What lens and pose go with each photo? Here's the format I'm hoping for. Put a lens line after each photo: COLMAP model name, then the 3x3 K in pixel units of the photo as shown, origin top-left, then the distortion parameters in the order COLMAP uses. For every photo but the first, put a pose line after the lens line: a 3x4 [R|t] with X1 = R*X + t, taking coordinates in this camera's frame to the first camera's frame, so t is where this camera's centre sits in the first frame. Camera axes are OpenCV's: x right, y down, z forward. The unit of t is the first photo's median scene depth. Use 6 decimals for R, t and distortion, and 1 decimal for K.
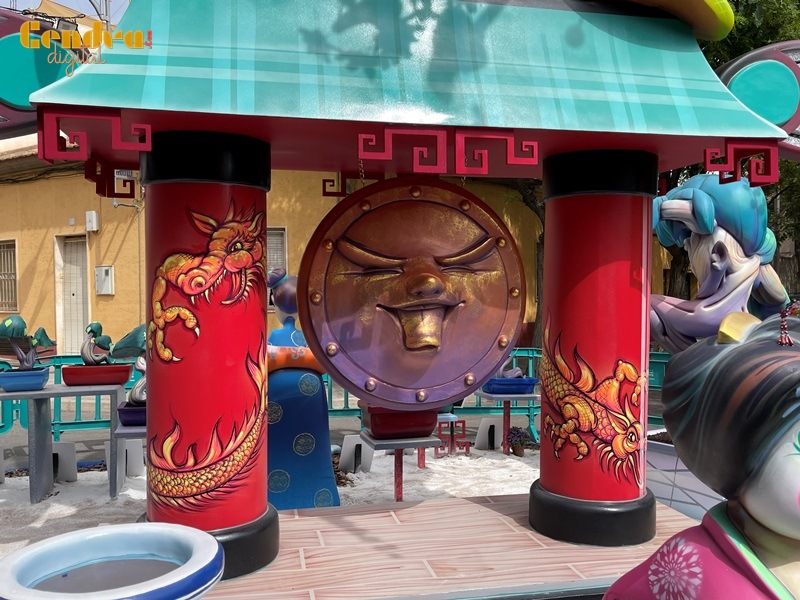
lens RADIAL K [[784.6, 0, 403.7], [0, 784.6, 303.5], [0, 0, 1]] dist [-0.012878, 0.000000]
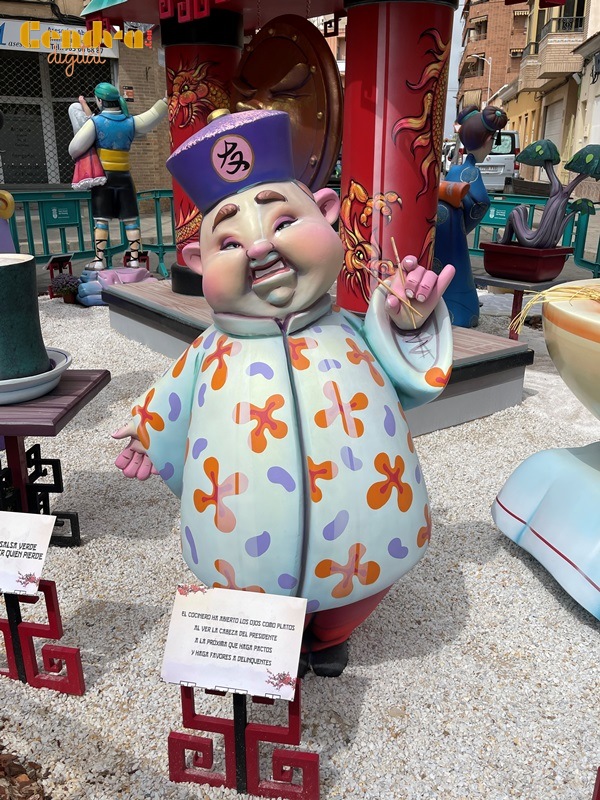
lens RADIAL K [[736.6, 0, 302.7], [0, 736.6, 404.1], [0, 0, 1]] dist [0.048684, 0.000000]
pose [[0.390554, 0.303690, -0.869045, 1.229060], [-0.026588, 0.947347, 0.319104, 0.040841], [0.920196, -0.101521, 0.378065, 0.519104]]
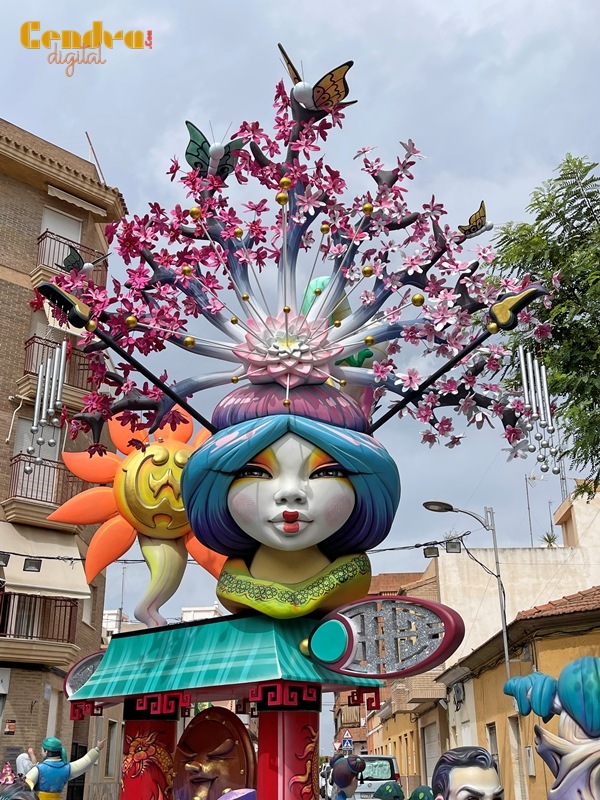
lens RADIAL K [[900.9, 0, 297.3], [0, 900.9, 400.5], [0, 0, 1]] dist [0.043978, 0.000000]
pose [[0.523214, -0.319775, -0.789931, 2.154332], [-0.013556, 0.923690, -0.382902, -0.004532], [0.852093, 0.211048, 0.478953, -0.072552]]
